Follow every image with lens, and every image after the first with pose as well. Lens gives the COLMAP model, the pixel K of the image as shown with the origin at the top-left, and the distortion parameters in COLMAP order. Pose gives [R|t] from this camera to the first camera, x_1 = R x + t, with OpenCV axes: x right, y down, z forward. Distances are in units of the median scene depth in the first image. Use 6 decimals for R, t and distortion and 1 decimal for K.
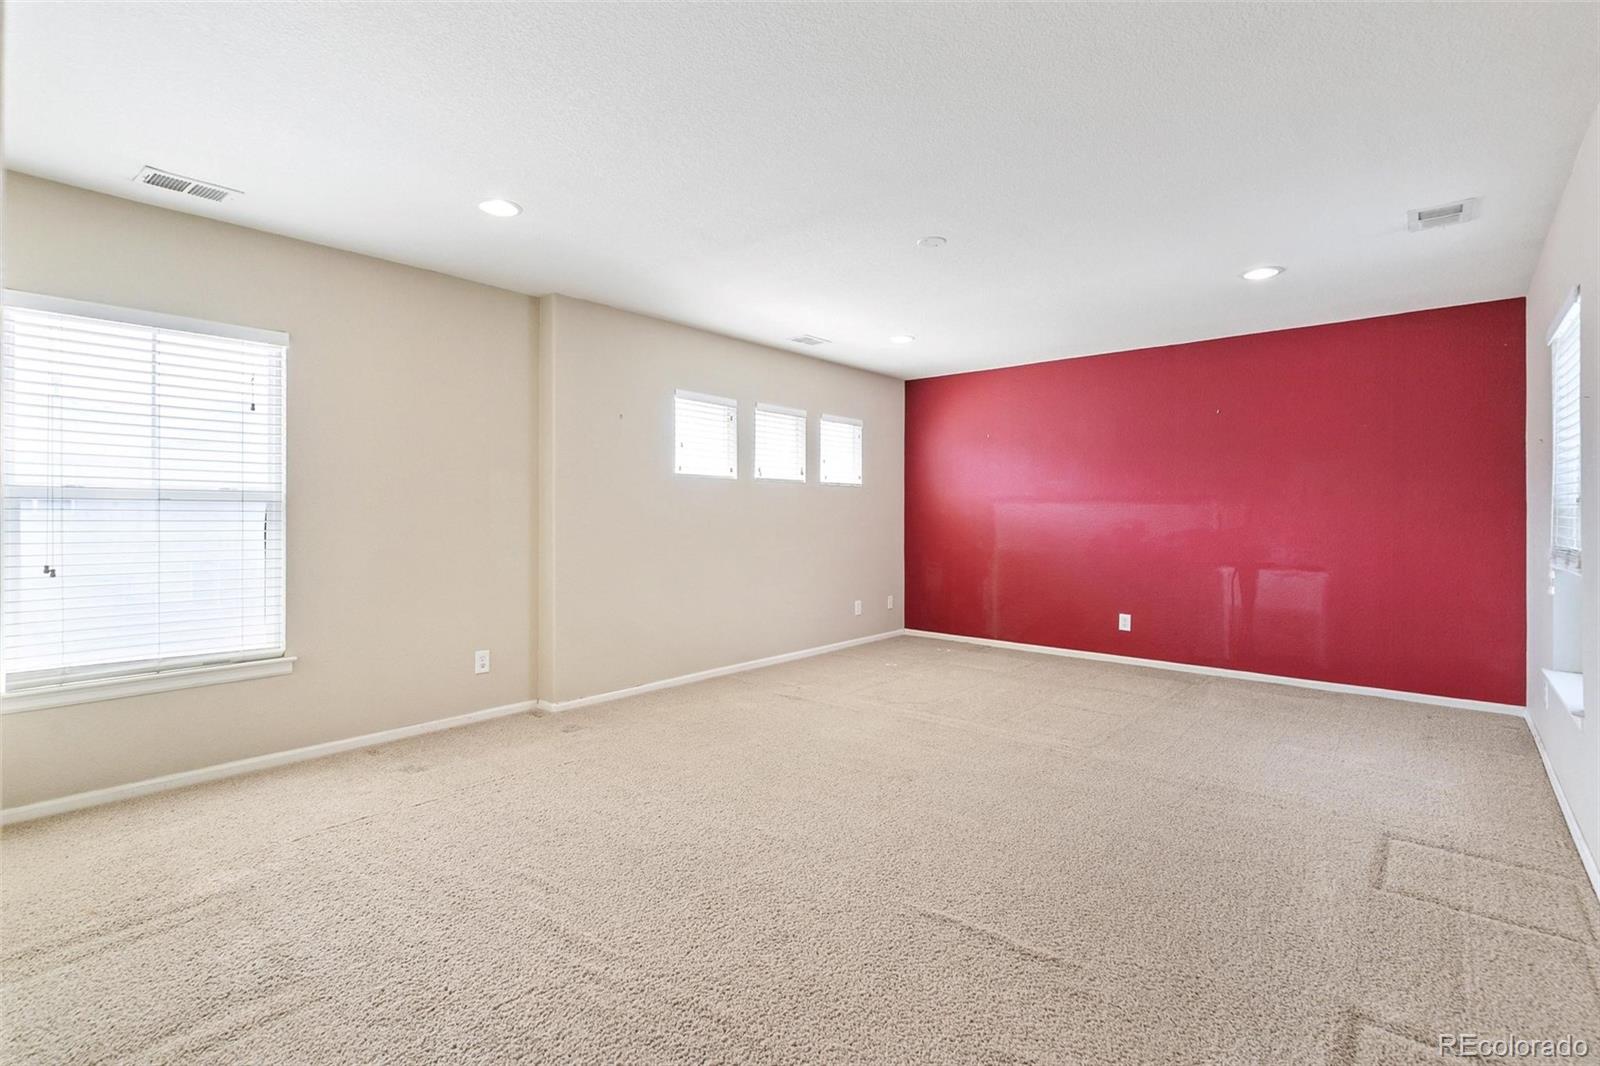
lens RADIAL K [[733.0, 0, 802.8], [0, 733.0, 513.8], [0, 0, 1]] dist [0.009895, -0.000262]
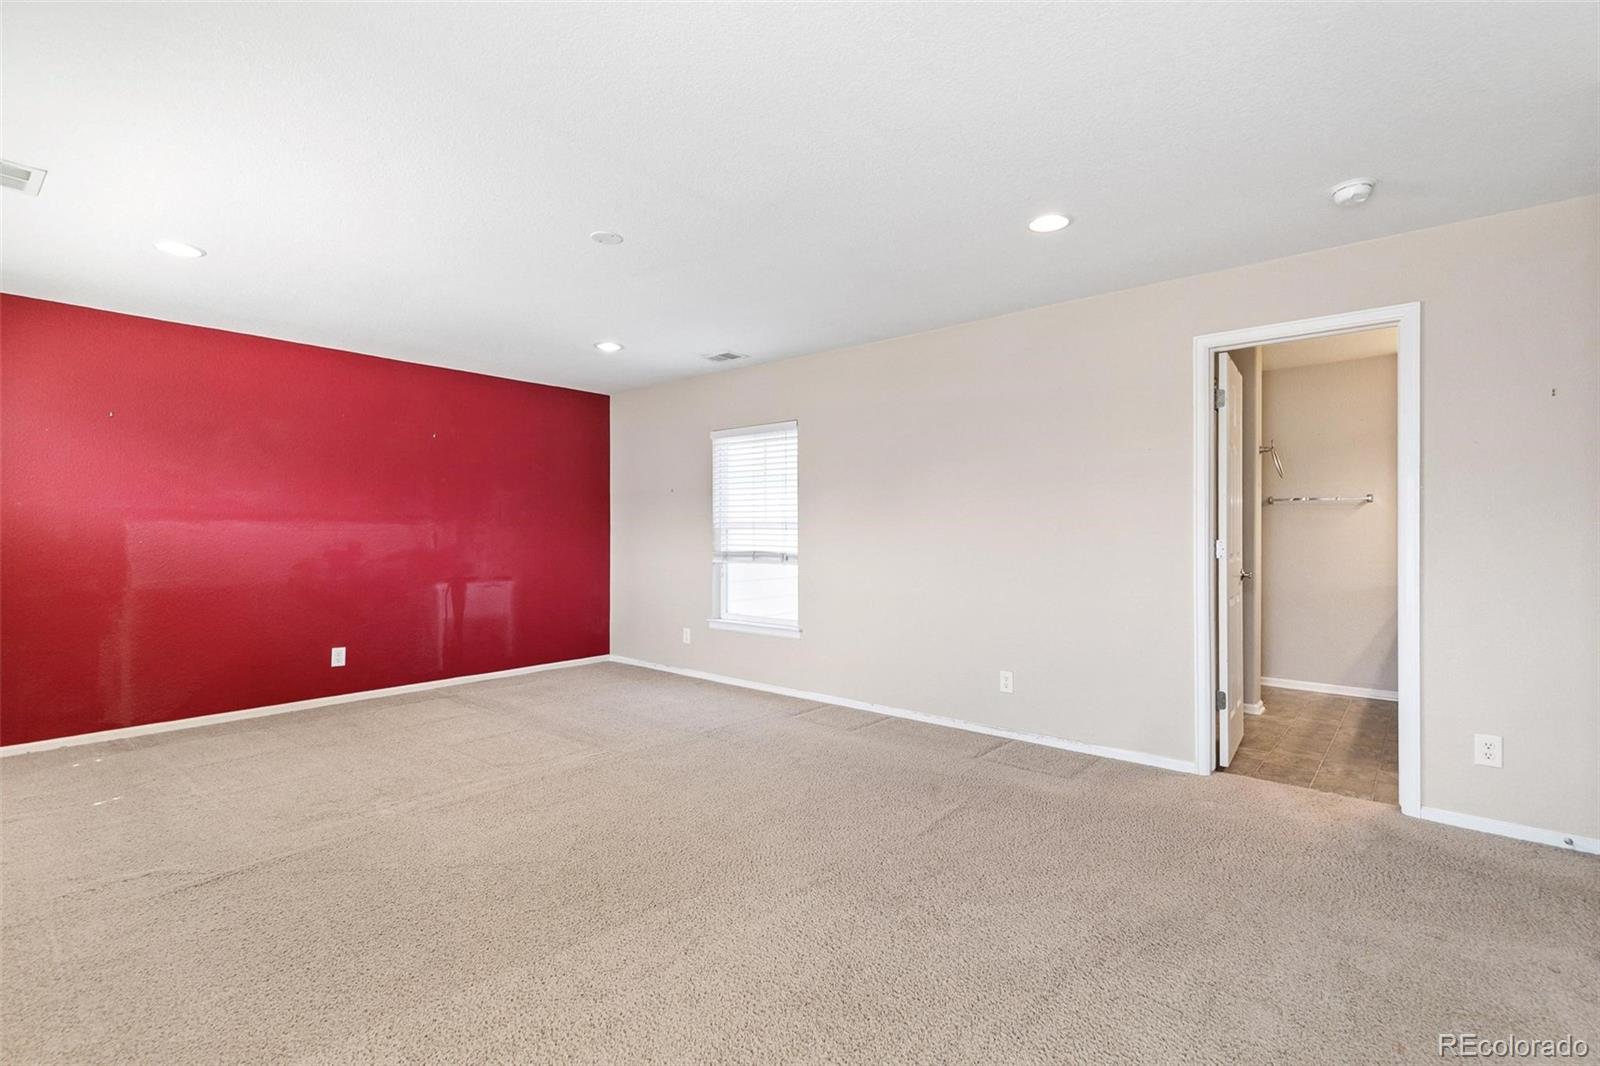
lens RADIAL K [[728.7, 0, 806.6], [0, 728.7, 535.3], [0, 0, 1]] dist [0.003211, 0.000138]
pose [[-0.019314, -0.010671, 0.999757, -0.481252], [-0.003595, 0.999937, 0.010604, -0.010005], [-0.999807, -0.003390, -0.019351, 0.494665]]
